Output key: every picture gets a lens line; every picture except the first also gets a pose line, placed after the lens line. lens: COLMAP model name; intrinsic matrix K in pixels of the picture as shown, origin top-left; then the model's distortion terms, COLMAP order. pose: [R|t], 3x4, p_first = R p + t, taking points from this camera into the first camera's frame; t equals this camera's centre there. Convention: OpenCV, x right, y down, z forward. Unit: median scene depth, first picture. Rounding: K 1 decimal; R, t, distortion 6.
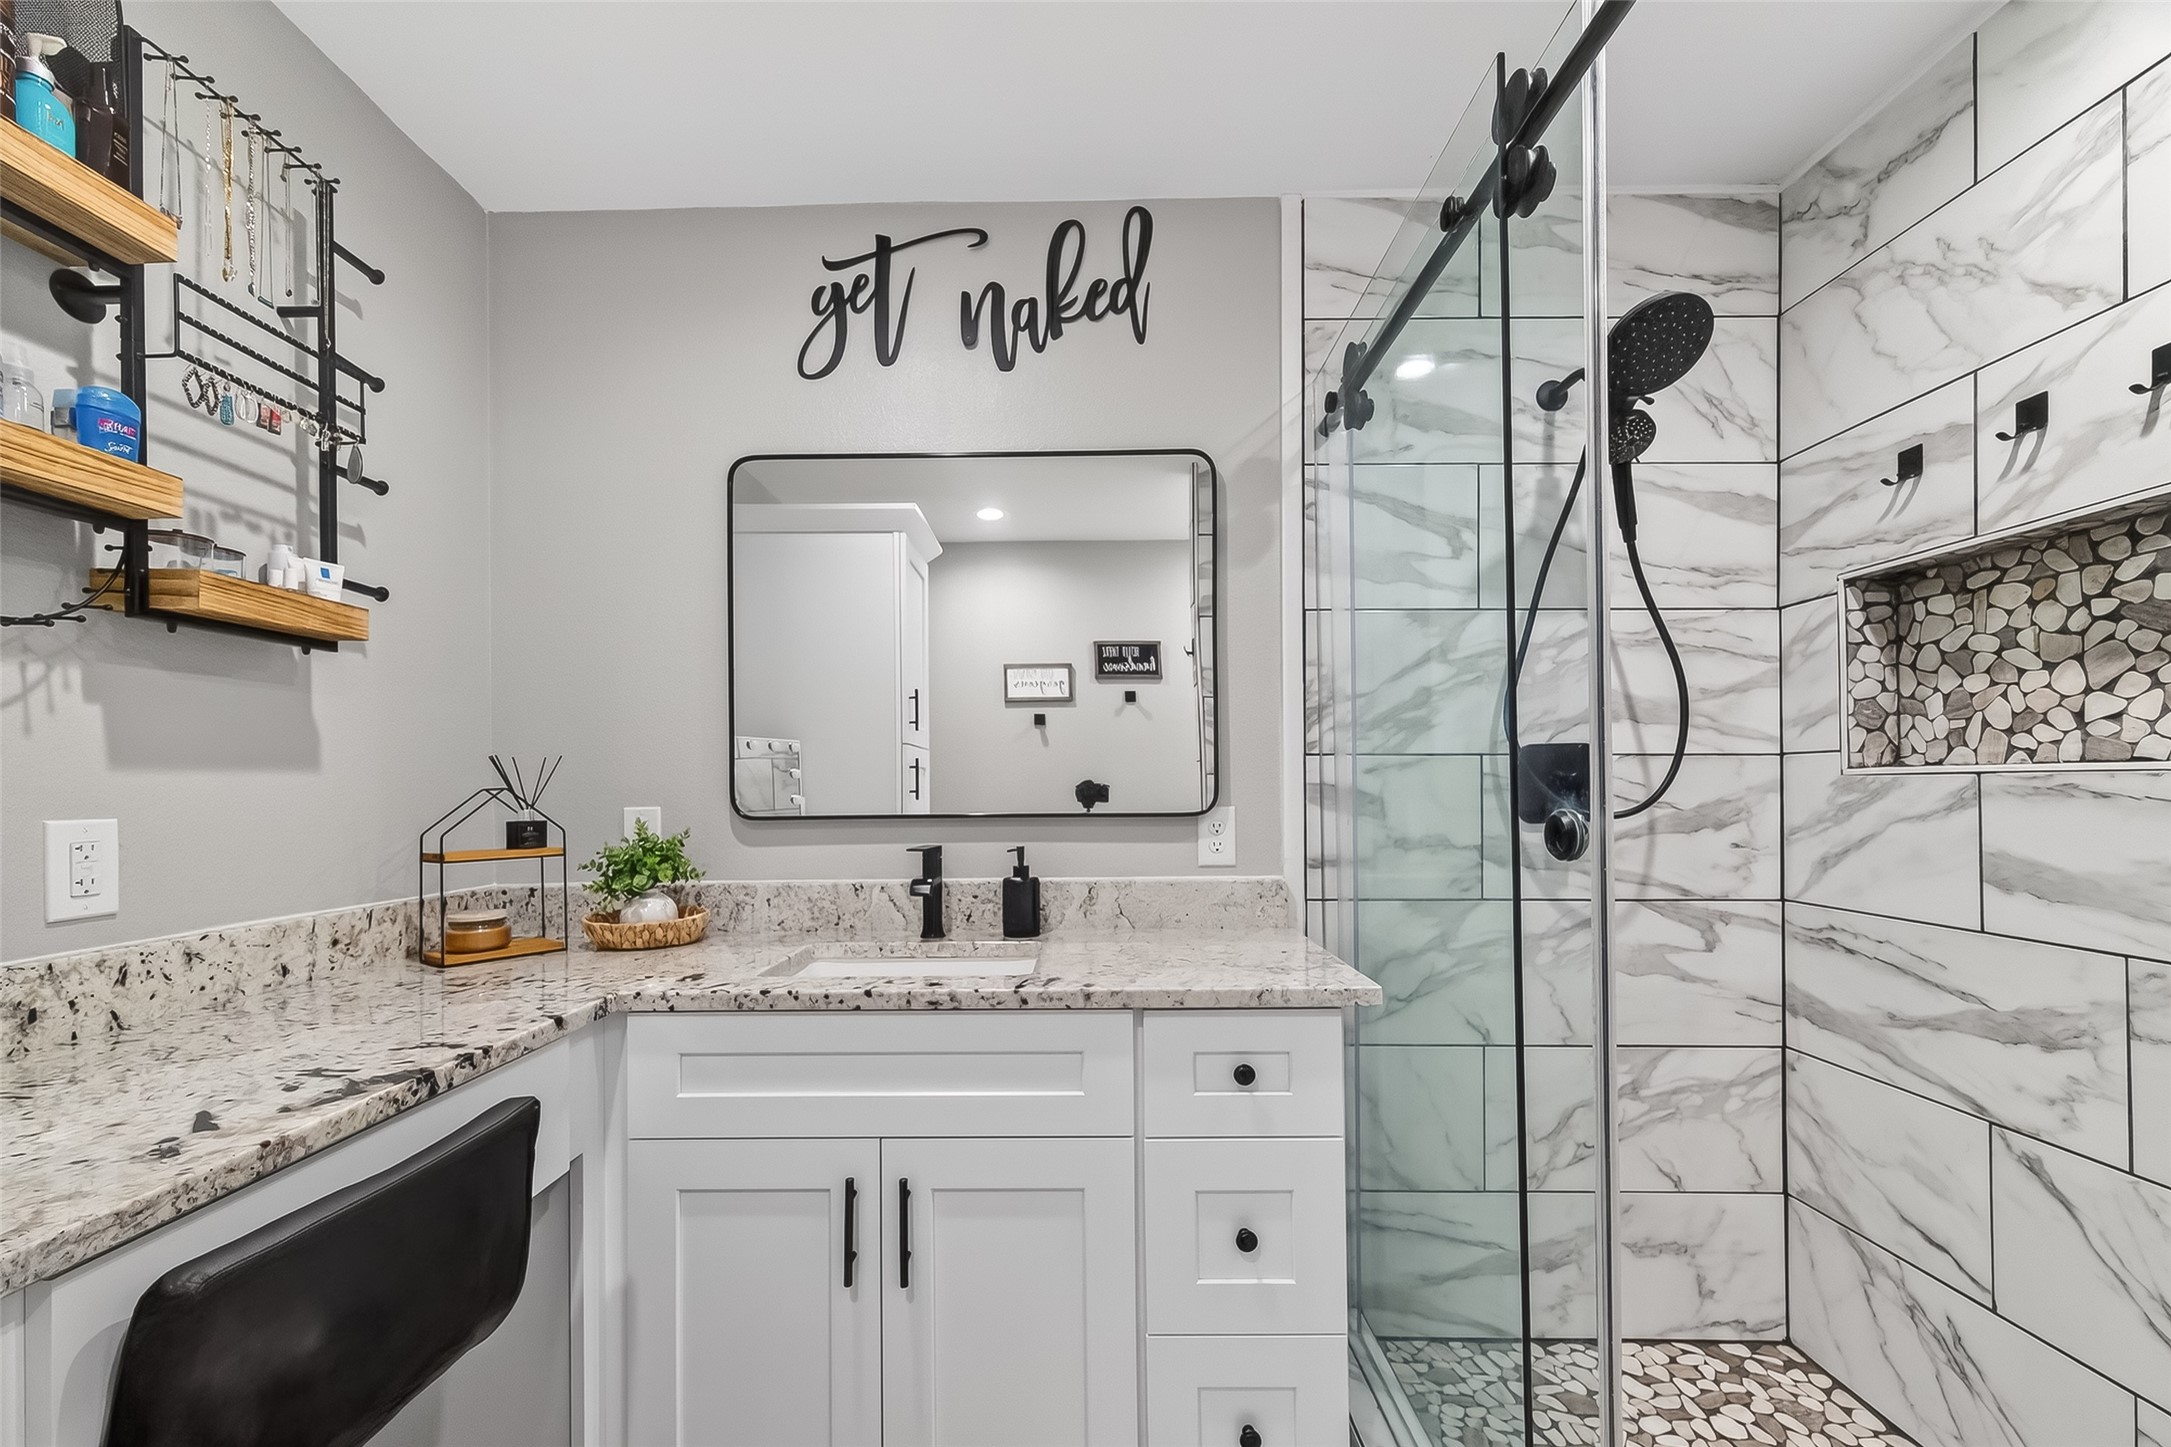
lens RADIAL K [[865.8, 0, 1087.6], [0, 865.8, 777.6], [0, 0, 1]] dist [0.000655, 0.000329]
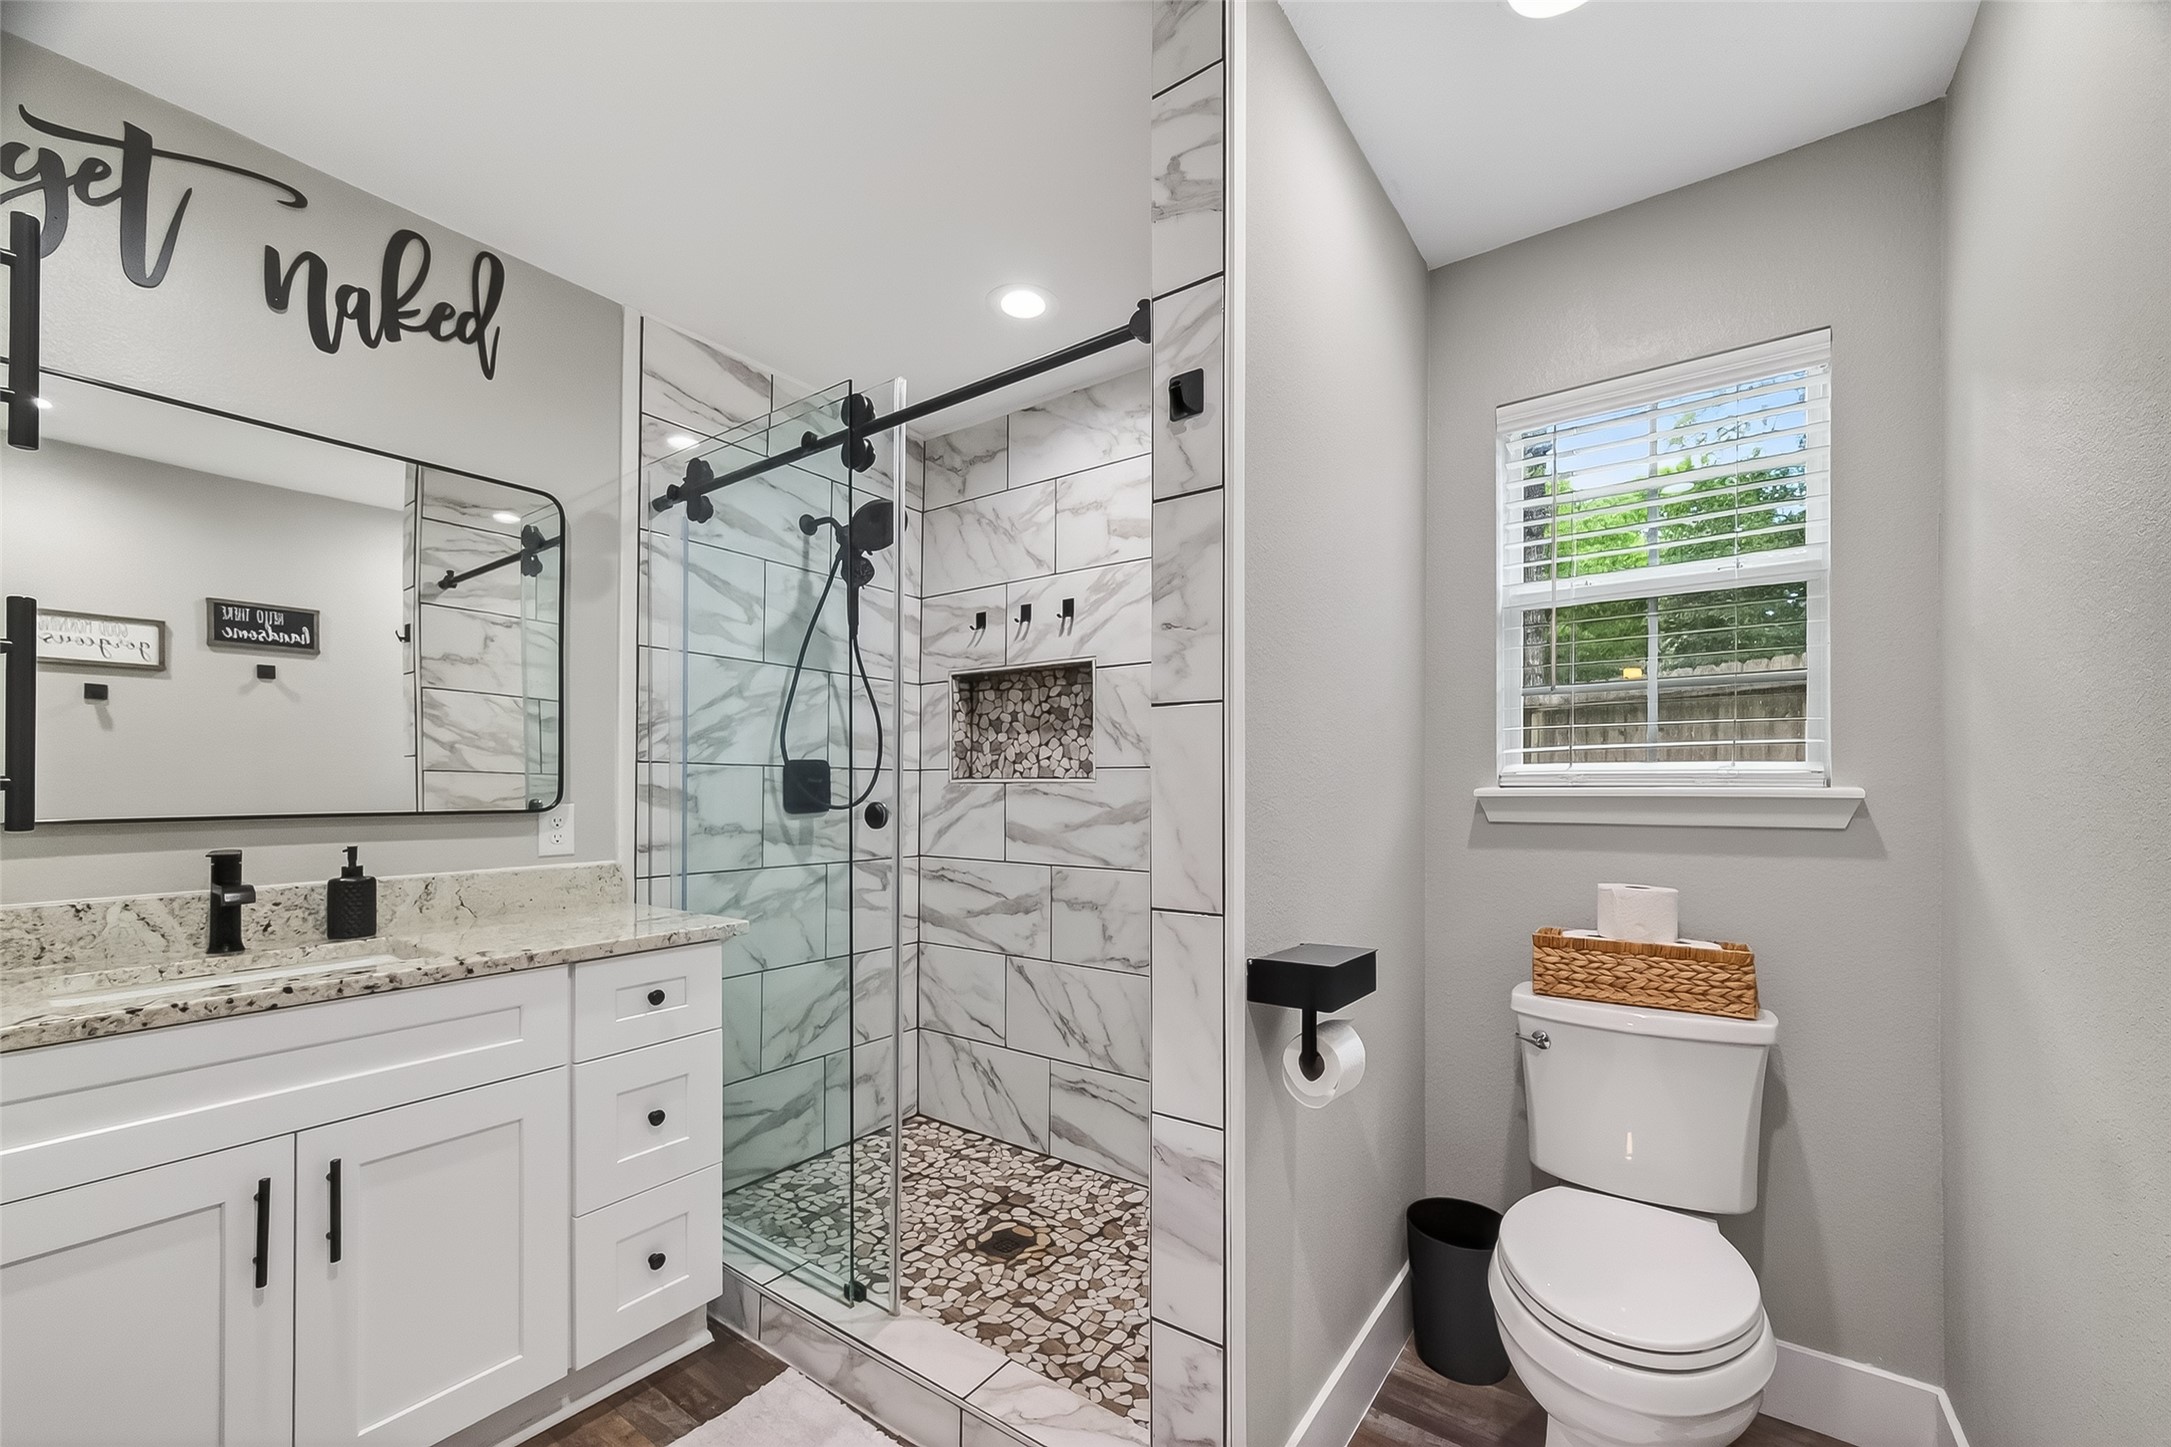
lens RADIAL K [[865.8, 0, 1087.6], [0, 865.8, 777.6], [0, 0, 1]] dist [0.000655, 0.000329]
pose [[0.578031, 0.014820, 0.815880, -0.408556], [-0.014312, 0.999865, -0.008022, -0.003228], [-0.815889, -0.007040, 0.578166, -0.260727]]
